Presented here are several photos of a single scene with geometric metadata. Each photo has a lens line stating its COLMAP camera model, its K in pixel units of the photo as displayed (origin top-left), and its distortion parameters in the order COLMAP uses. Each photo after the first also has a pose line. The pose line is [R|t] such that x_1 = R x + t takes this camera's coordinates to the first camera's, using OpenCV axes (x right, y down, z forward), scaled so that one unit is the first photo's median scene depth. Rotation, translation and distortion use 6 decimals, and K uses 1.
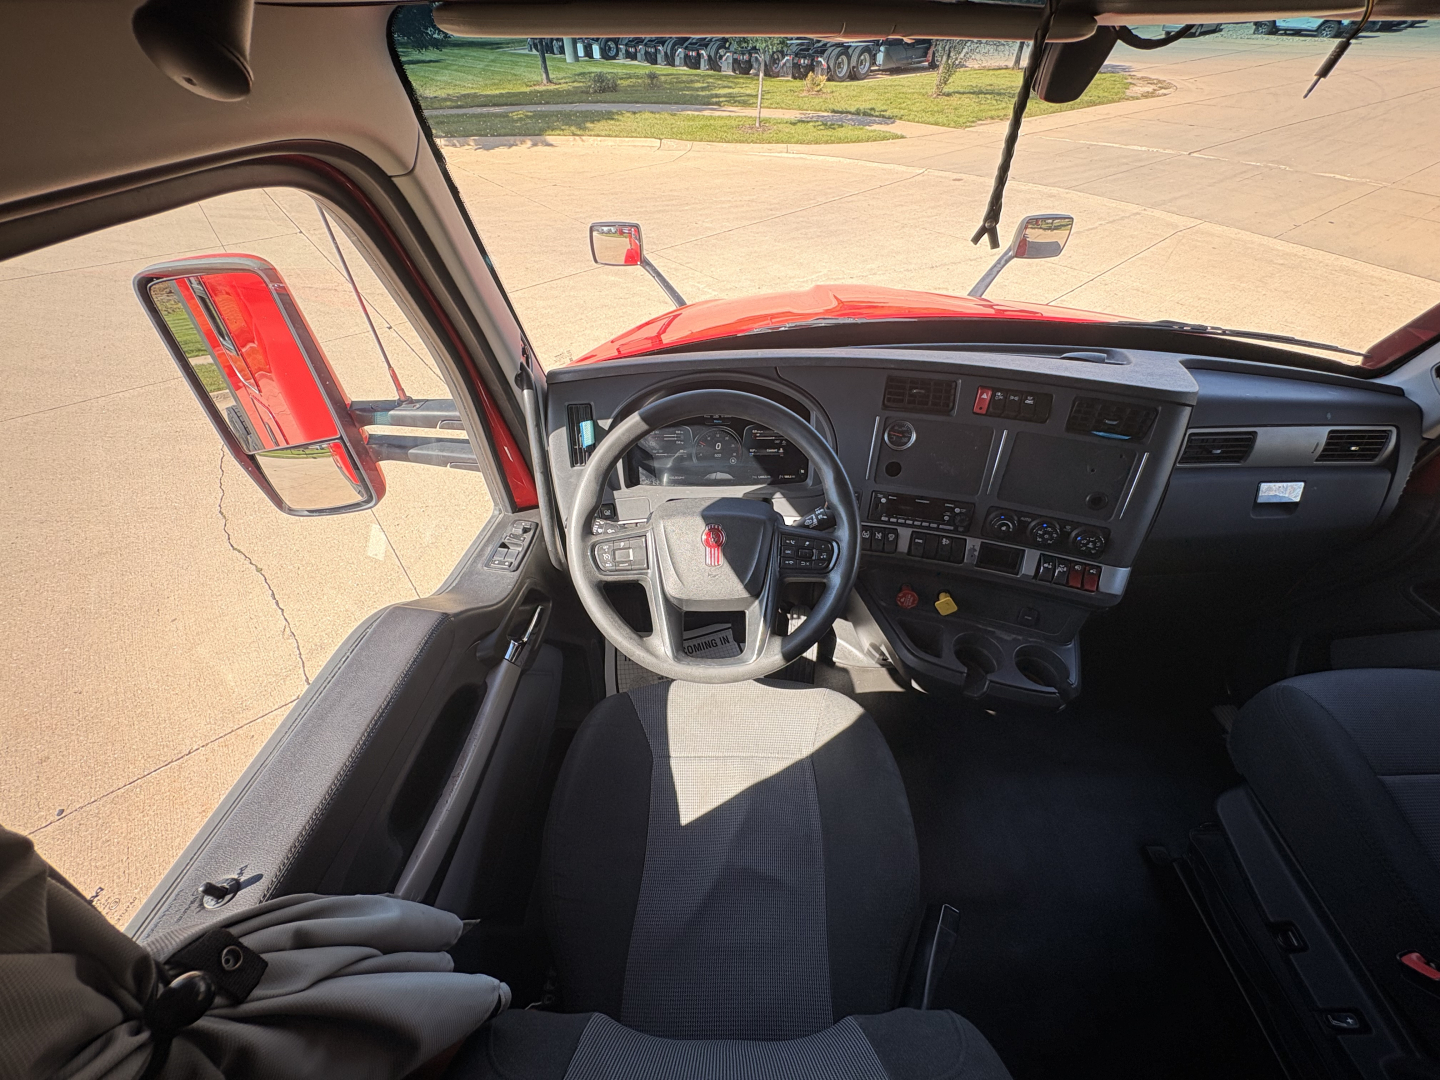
lens RADIAL K [[577.9, 0, 716.6], [0, 577.9, 541.9], [0, 0, 1]] dist [0.001965, -0.000700]
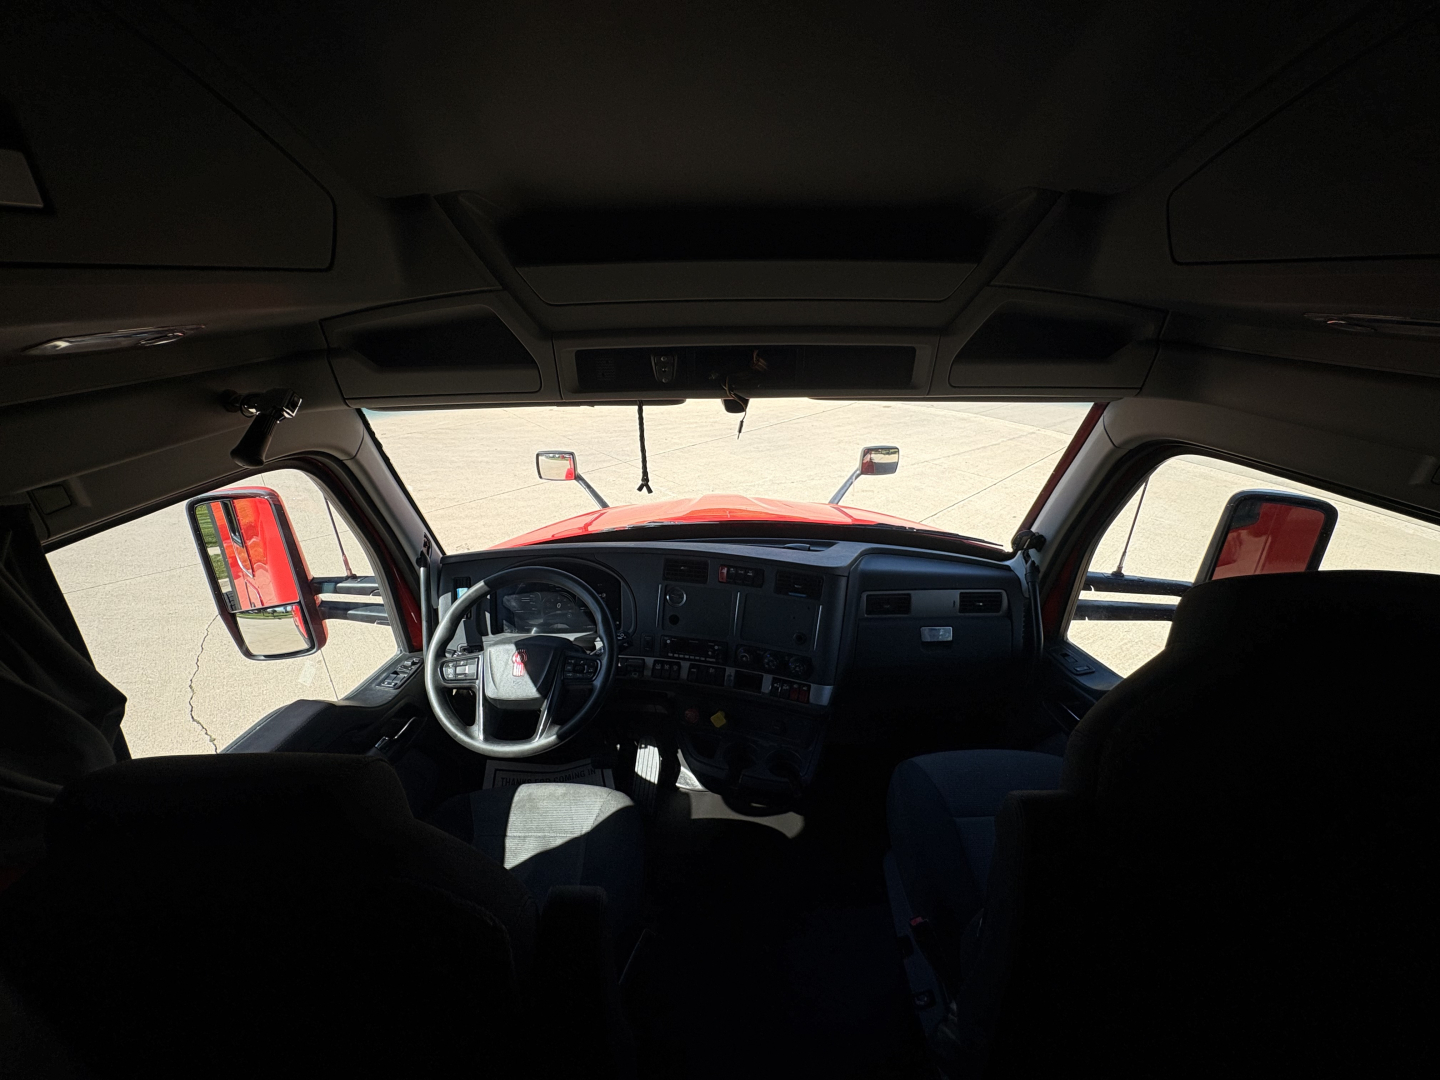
lens RADIAL K [[577.9, 0, 715.9], [0, 577.9, 538.9], [0, 0, 1]] dist [0.001965, -0.000700]
pose [[0.999867, -0.002700, 0.016112, 0.392270], [0.007690, 0.947940, -0.318356, 0.148863], [-0.014413, 0.318437, 0.947834, -0.462143]]
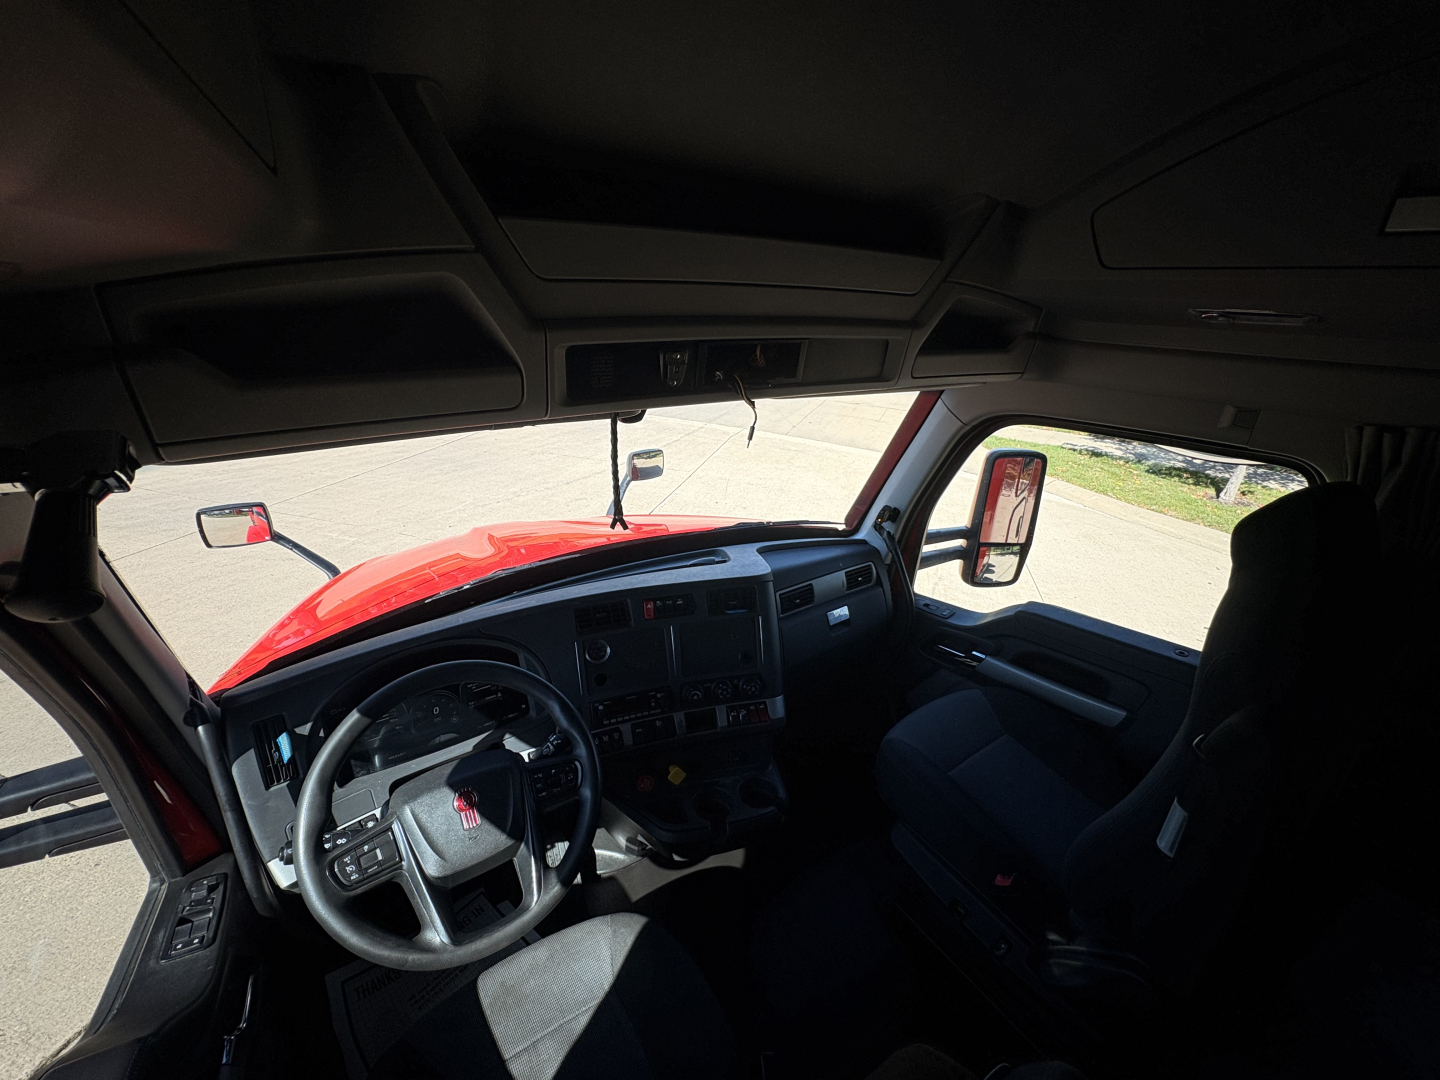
lens RADIAL K [[577.9, 0, 721.6], [0, 577.9, 538.8], [0, 0, 1]] dist [0.001965, -0.000700]
pose [[0.824043, -0.184529, 0.535633, -0.076773], [0.351924, 0.907653, -0.228724, -0.028381], [-0.443963, 0.376981, 0.812885, -0.199325]]
